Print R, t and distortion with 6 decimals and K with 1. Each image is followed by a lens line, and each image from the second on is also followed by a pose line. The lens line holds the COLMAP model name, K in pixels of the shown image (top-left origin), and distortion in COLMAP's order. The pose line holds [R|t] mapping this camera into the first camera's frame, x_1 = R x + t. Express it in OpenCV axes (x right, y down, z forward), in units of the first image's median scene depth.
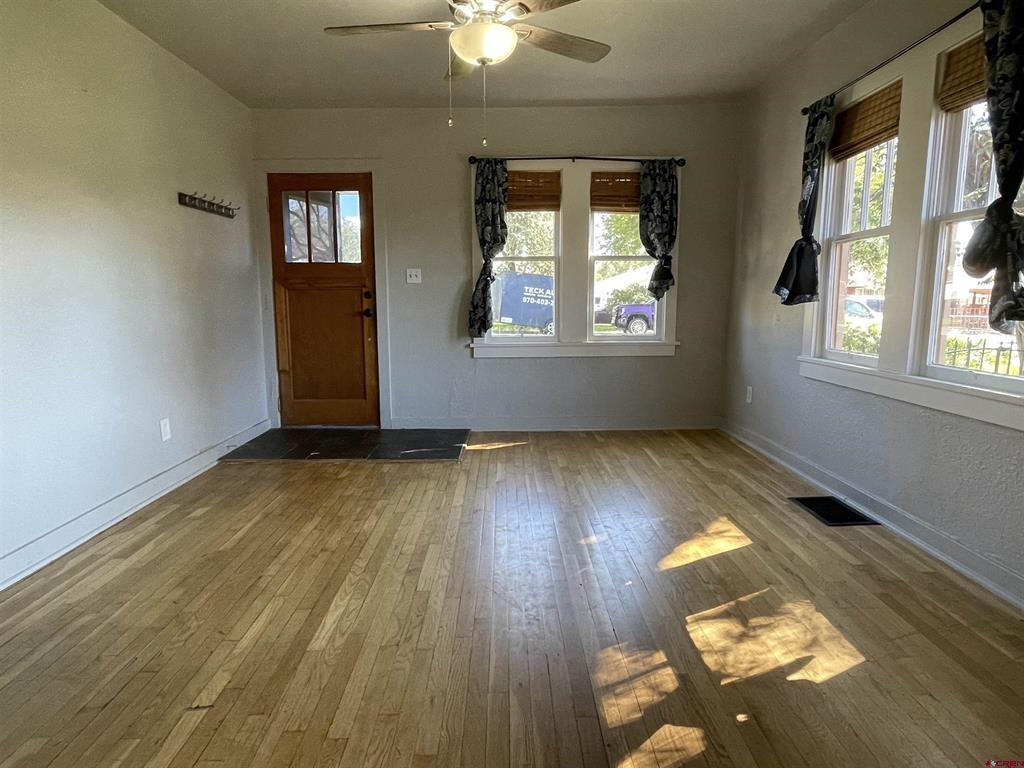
lens RADIAL K [[589.3, 0, 509.5], [0, 589.3, 376.1], [0, 0, 1]] dist [0.001185, -0.005066]
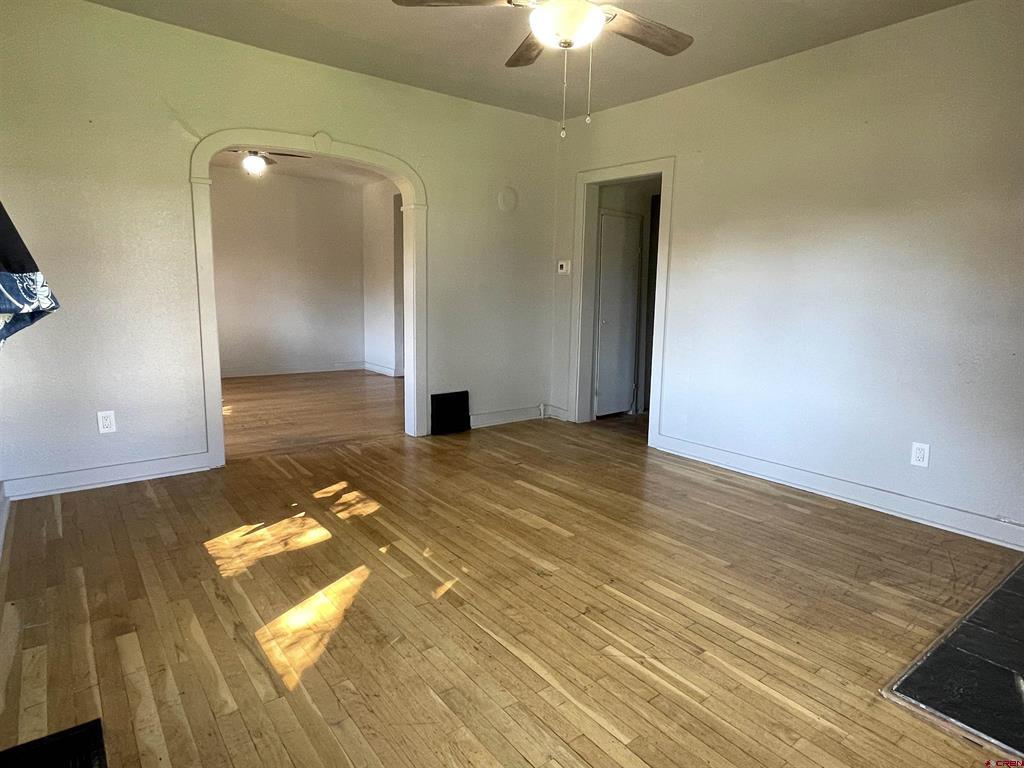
lens RADIAL K [[589.3, 0, 509.4], [0, 589.3, 379.9], [0, 0, 1]] dist [0.001185, -0.005066]
pose [[-0.795673, 0.081022, -0.600283, 0.476893], [-0.100537, 0.959603, 0.262782, -0.206139], [0.597324, 0.269439, -0.755385, 1.374741]]
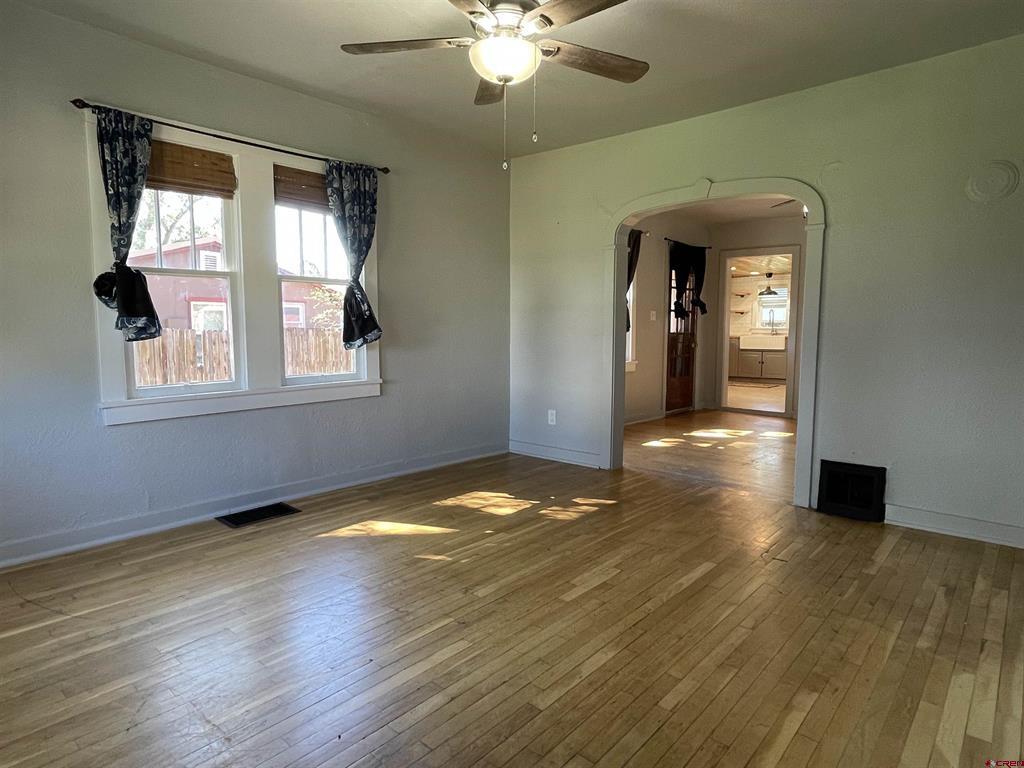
lens RADIAL K [[589.3, 0, 512.0], [0, 589.3, 388.6], [0, 0, 1]] dist [0.001185, -0.005066]
pose [[-0.736680, -0.066603, 0.672954, -0.549580], [0.093076, 0.975681, 0.198455, -0.186163], [-0.669806, 0.208833, -0.712565, 1.360699]]
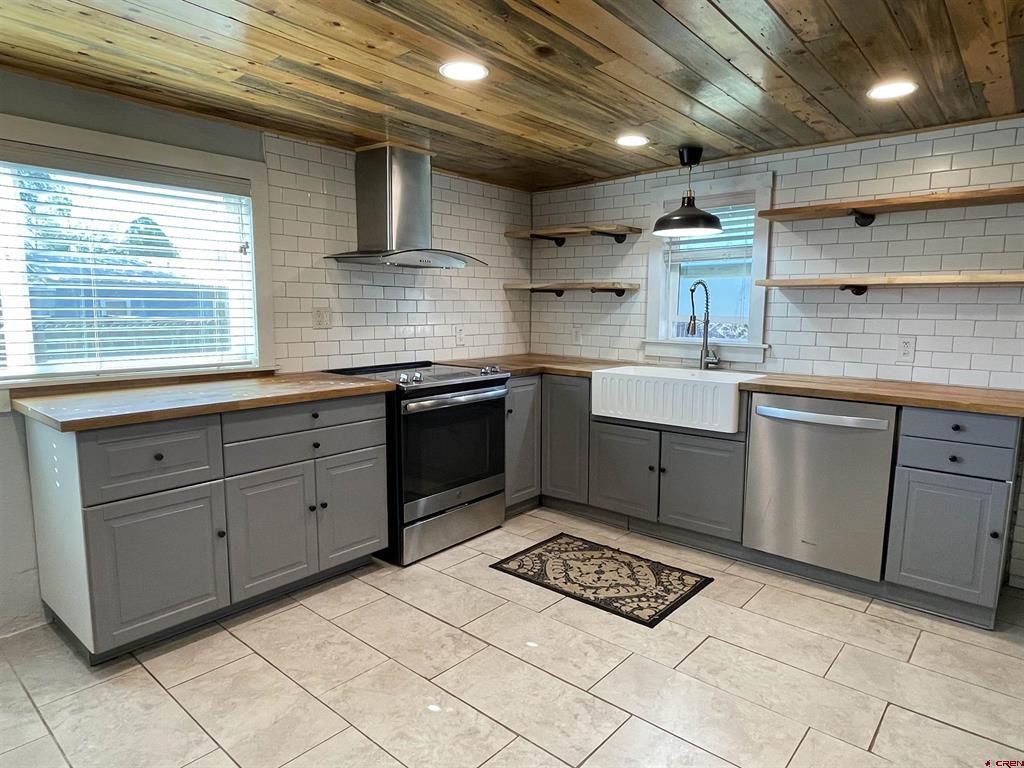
lens RADIAL K [[620.1, 0, 517.6], [0, 620.1, 386.3], [0, 0, 1]] dist [-0.001164, -0.002783]
pose [[-0.754696, -0.088829, 0.650034, 0.265829], [0.082464, 0.970091, 0.228306, 0.114794], [-0.650872, 0.225906, -0.724798, -1.364095]]
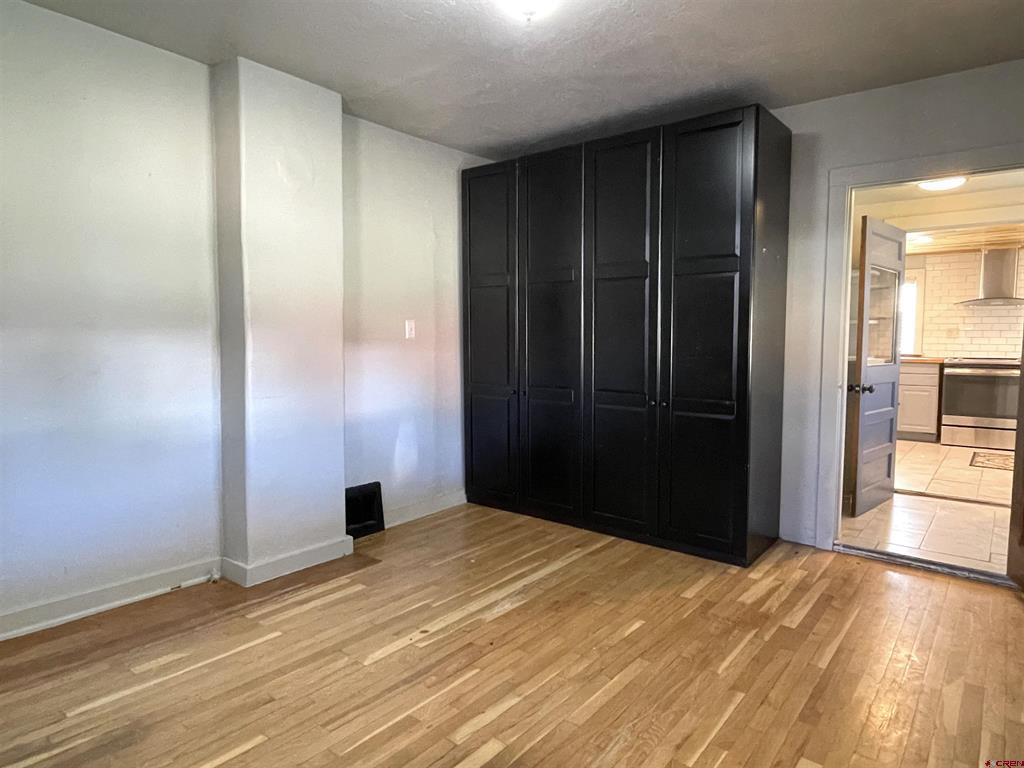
lens RADIAL K [[620.1, 0, 509.3], [0, 620.1, 375.3], [0, 0, 1]] dist [-0.001164, -0.002783]
pose [[0.633103, -0.040603, 0.773002, -1.504441], [0.099881, 0.994560, -0.029564, 0.271763], [-0.767597, 0.095925, 0.633714, -2.103061]]
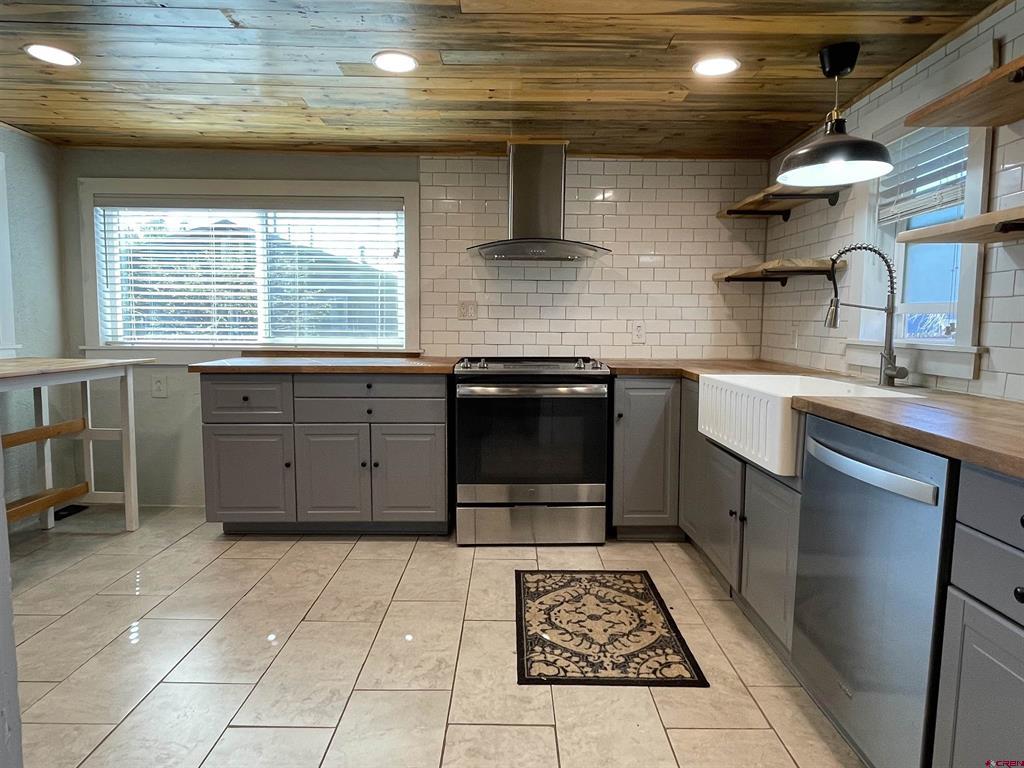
lens RADIAL K [[620.1, 0, 507.7], [0, 620.1, 375.7], [0, 0, 1]] dist [-0.001164, -0.002783]
pose [[0.008620, -0.085623, 0.996290, 0.032557], [0.128396, 0.988175, 0.083815, 0.247532], [-0.991685, 0.127197, 0.019512, -2.012477]]
